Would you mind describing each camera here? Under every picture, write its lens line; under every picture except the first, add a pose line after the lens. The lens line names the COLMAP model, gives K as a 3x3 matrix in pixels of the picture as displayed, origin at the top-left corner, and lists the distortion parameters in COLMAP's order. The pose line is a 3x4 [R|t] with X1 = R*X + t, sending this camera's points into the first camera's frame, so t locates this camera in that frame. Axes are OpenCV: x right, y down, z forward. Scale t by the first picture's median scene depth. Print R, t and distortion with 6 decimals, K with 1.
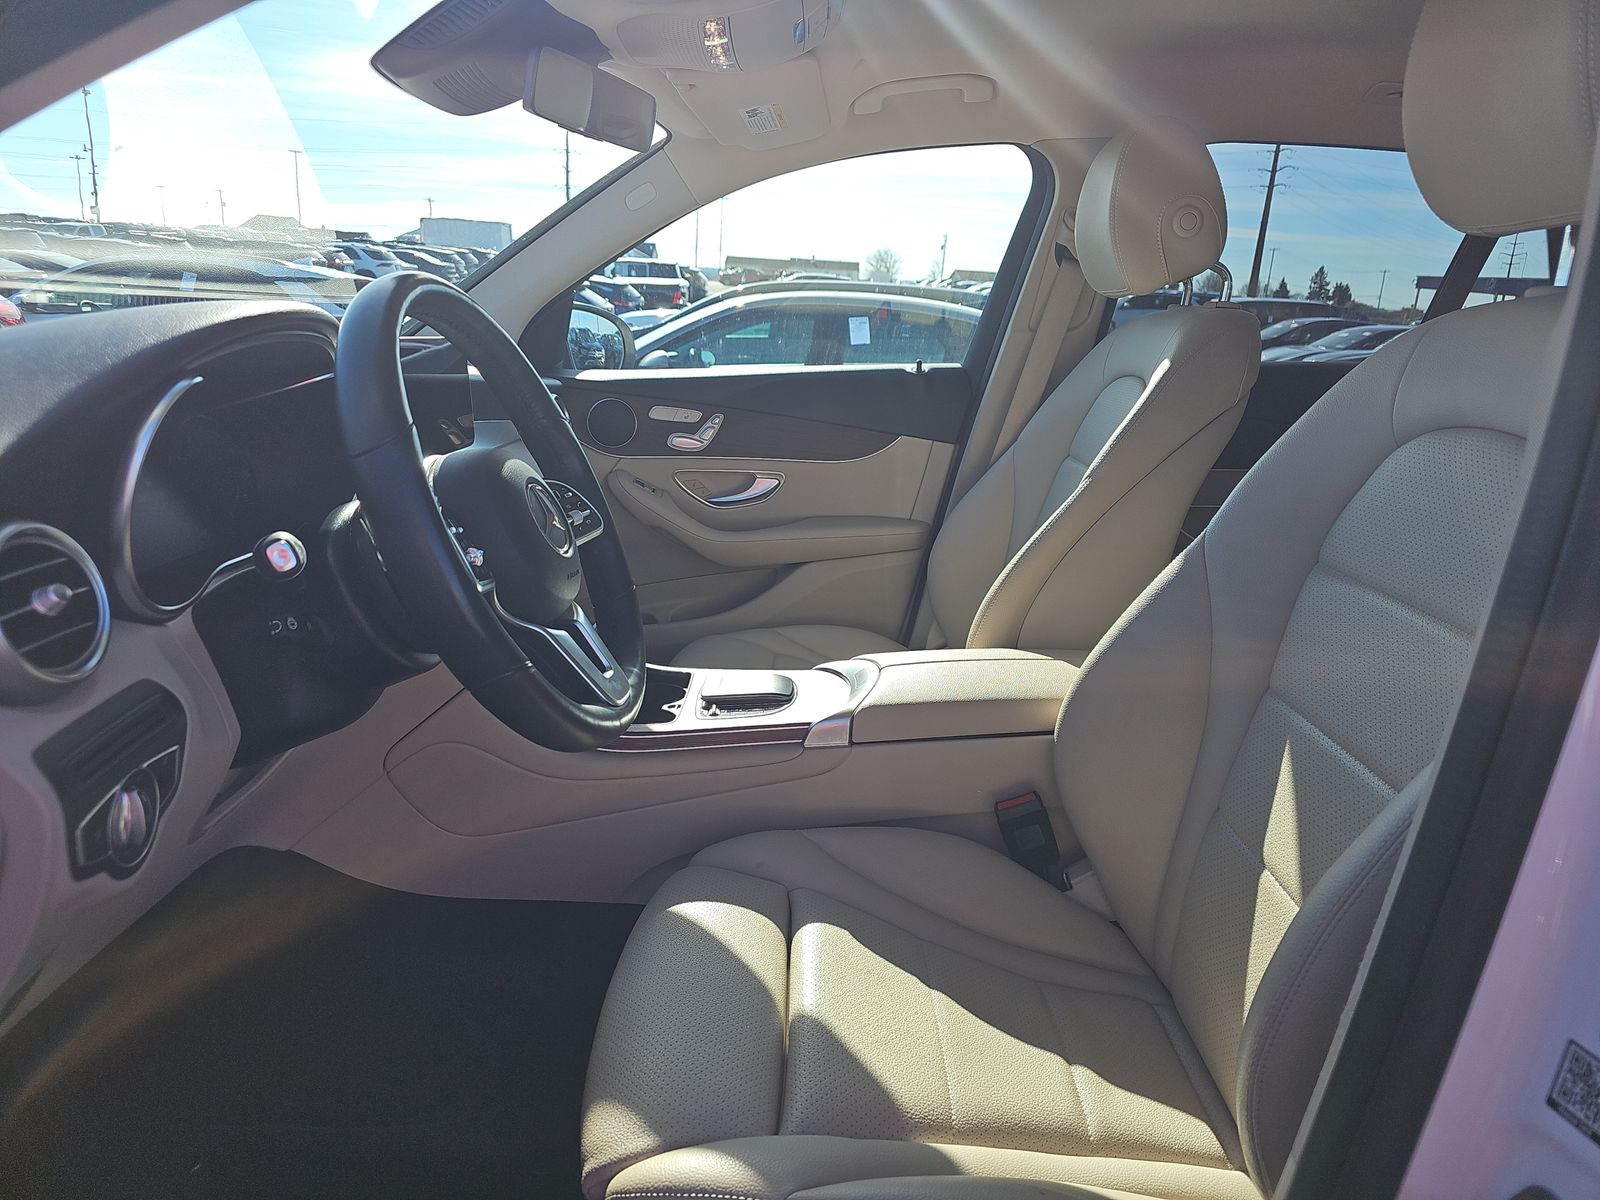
lens RADIAL K [[1006.6, 0, 804.6], [0, 1006.6, 578.9], [0, 0, 1]] dist [0.039198, -0.042662]
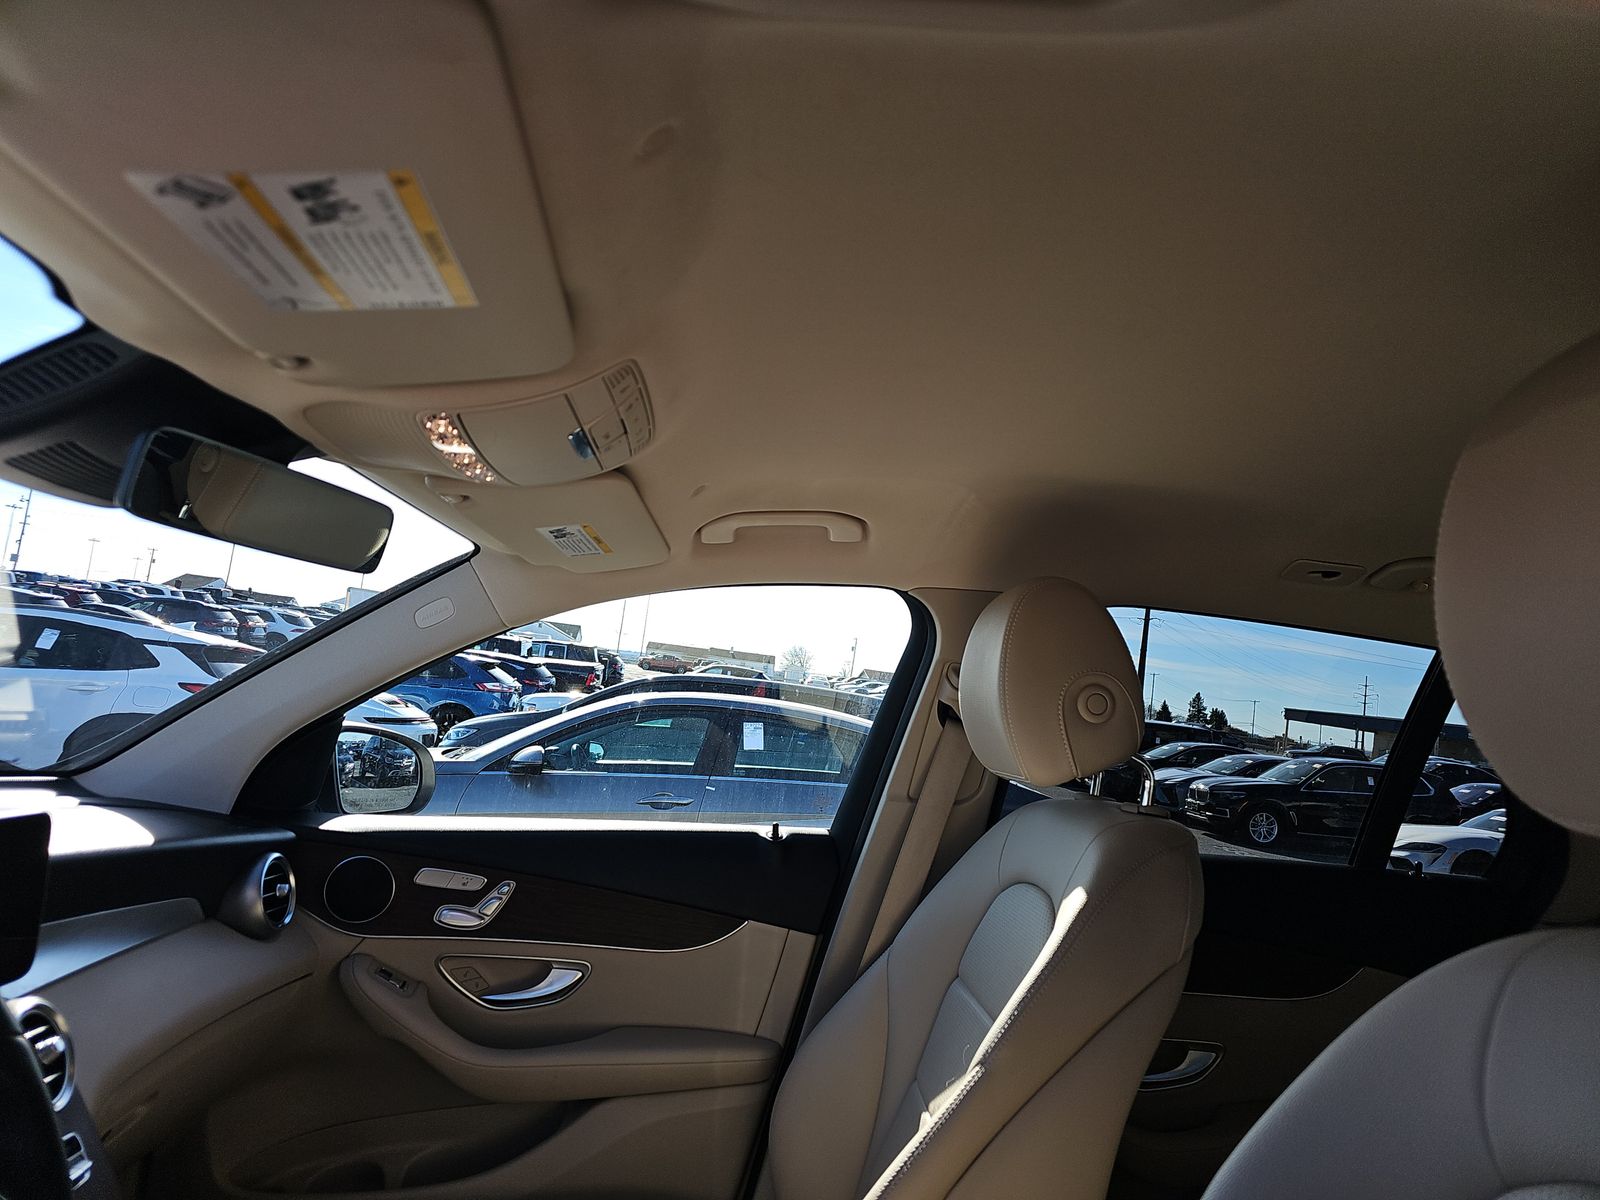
lens RADIAL K [[1006.6, 0, 804.6], [0, 1006.6, 578.9], [0, 0, 1]] dist [0.039198, -0.042662]
pose [[0.994024, 0.077677, 0.076695, 0.058624], [-0.043545, 0.926435, -0.373927, -0.095390], [-0.100098, 0.368353, 0.924282, 0.178609]]
